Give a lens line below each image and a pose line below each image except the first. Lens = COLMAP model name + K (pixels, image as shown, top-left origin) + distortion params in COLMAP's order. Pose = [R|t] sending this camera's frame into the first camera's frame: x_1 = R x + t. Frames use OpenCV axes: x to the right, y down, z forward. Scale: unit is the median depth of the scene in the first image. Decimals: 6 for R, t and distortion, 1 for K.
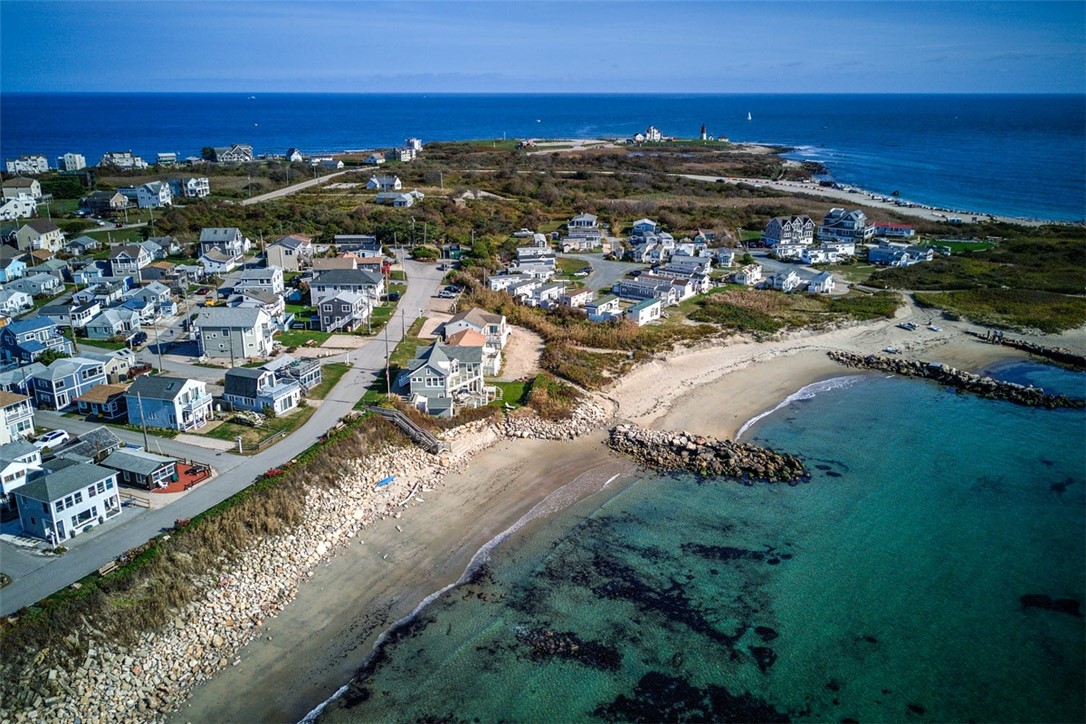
lens RADIAL K [[831.1, 0, 549.4], [0, 831.1, 337.3], [0, 0, 1]] dist [0.044214, -0.086889]
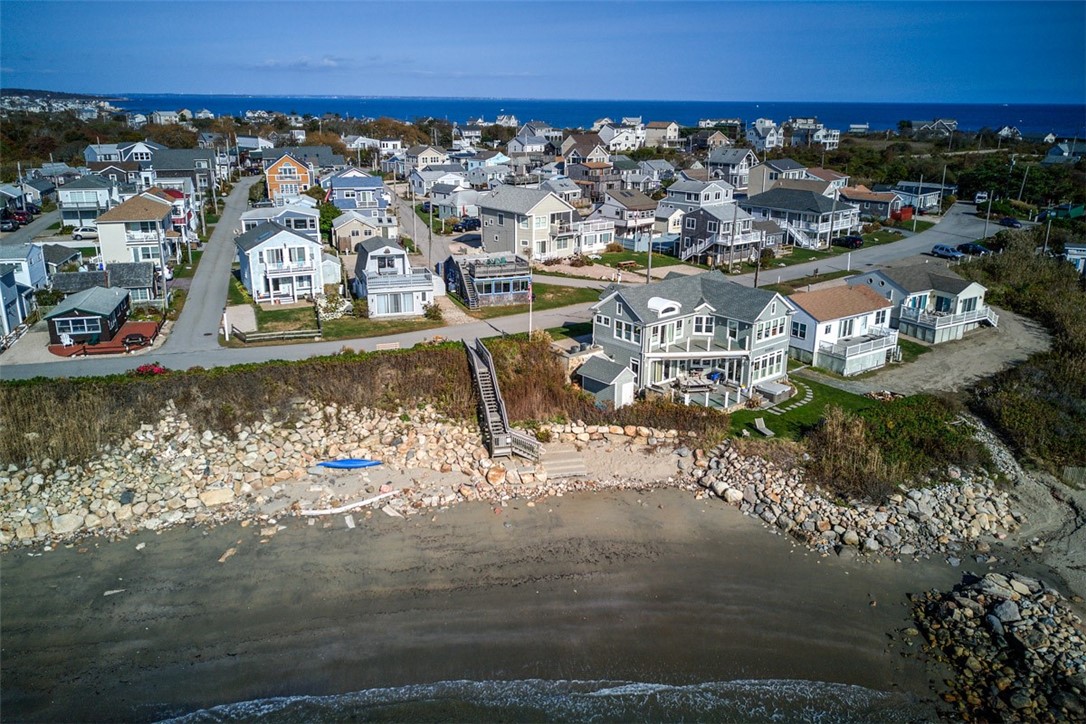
lens RADIAL K [[831.1, 0, 549.4], [0, 831.1, 337.3], [0, 0, 1]] dist [0.044214, -0.086889]
pose [[0.646152, 0.213598, -0.732710, 0.201181], [-0.224276, 0.970792, 0.085221, 0.025801], [0.729512, 0.109264, 0.675184, 0.649745]]
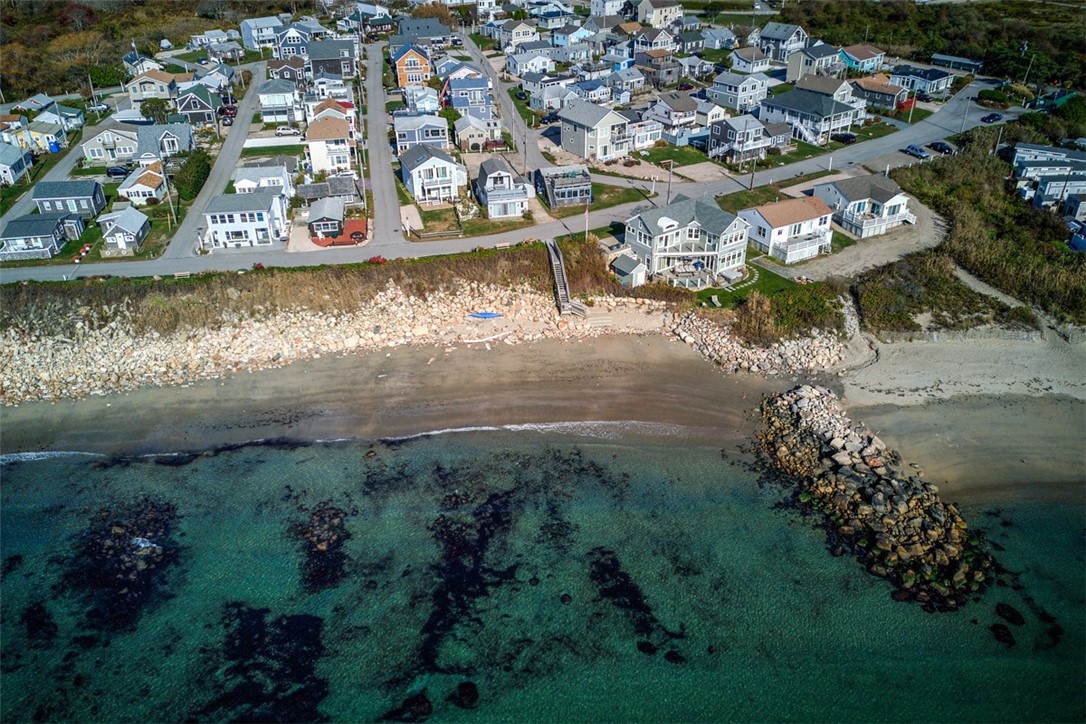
lens RADIAL K [[818.4, 0, 543.0], [0, 818.4, 362.0], [0, 0, 1]] dist [0.040454, -0.082105]
pose [[0.558869, 0.421511, -0.714139, 0.450372], [-0.225311, 0.905967, 0.358411, -0.107250], [0.798060, -0.039401, 0.601288, 0.437756]]
